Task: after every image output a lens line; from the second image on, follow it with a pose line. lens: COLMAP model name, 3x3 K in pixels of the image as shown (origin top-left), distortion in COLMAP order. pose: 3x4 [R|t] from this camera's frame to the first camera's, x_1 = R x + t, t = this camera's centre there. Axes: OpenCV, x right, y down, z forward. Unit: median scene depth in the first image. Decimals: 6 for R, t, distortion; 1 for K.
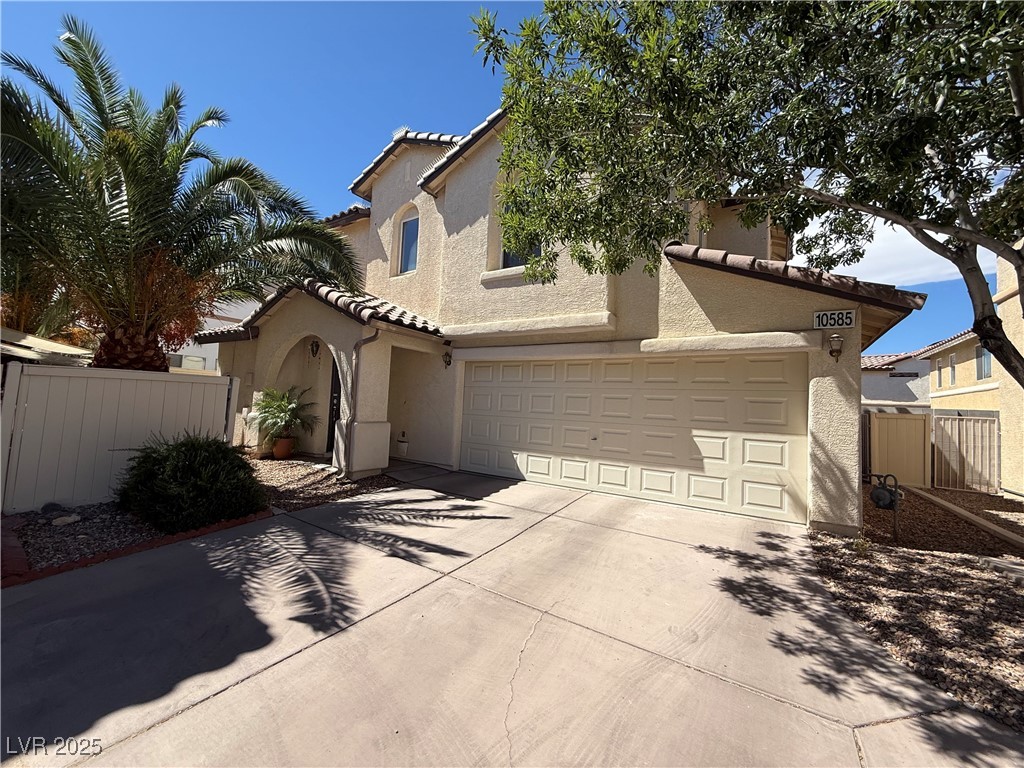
lens RADIAL K [[410.4, 0, 518.7], [0, 410.4, 388.4], [0, 0, 1]] dist [0.005255, 0.000339]
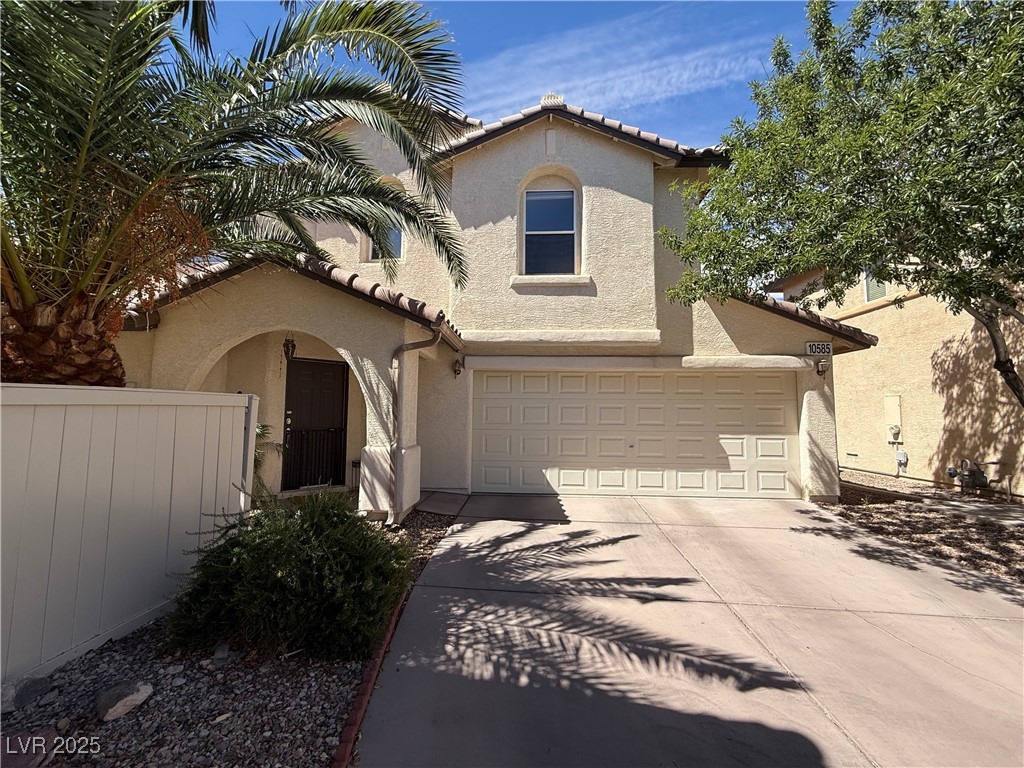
lens RADIAL K [[410.4, 0, 518.2], [0, 410.4, 376.9], [0, 0, 1]] dist [0.005255, 0.000339]
pose [[0.868792, 0.006345, 0.495137, -0.737620], [0.008508, 0.999579, -0.027737, -0.038252], [-0.495105, 0.028310, 0.868372, 0.264872]]
